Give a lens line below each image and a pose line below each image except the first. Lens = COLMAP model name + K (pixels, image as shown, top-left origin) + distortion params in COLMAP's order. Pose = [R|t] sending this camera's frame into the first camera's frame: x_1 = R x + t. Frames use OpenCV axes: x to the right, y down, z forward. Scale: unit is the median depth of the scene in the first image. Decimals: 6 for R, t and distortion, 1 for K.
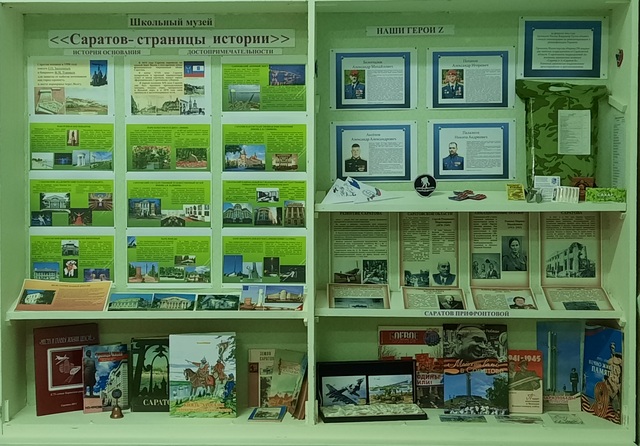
lens RADIAL K [[1287.9, 0, 320.0], [0, 1287.9, 223.0], [0, 0, 1]] dist [0.212708, -0.373585]
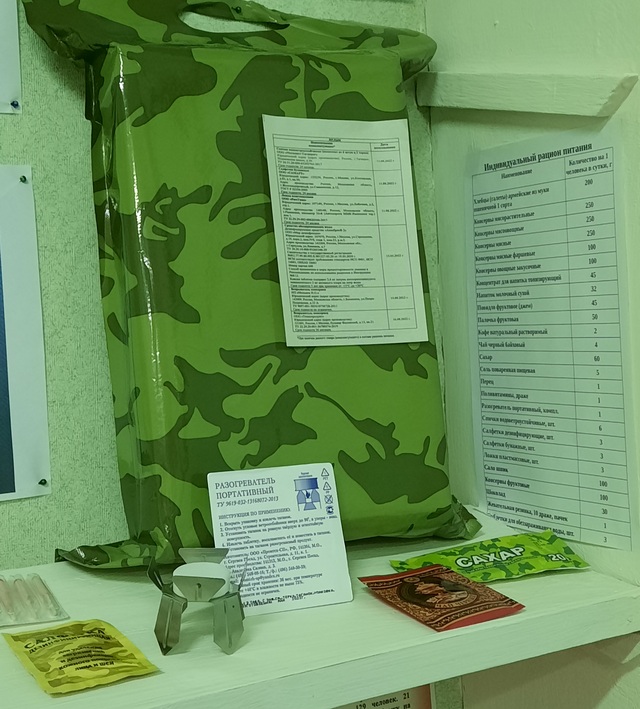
lens RADIAL K [[1278.9, 0, 320.0], [0, 1278.9, 354.5], [0, 0, 1]] dist [0.006840, 0.015643]
pose [[0.863525, -0.058724, 0.500875, 0.092280], [0.070473, 0.997503, -0.004547, -0.049440], [-0.499358, 0.039224, 0.865507, 0.815102]]
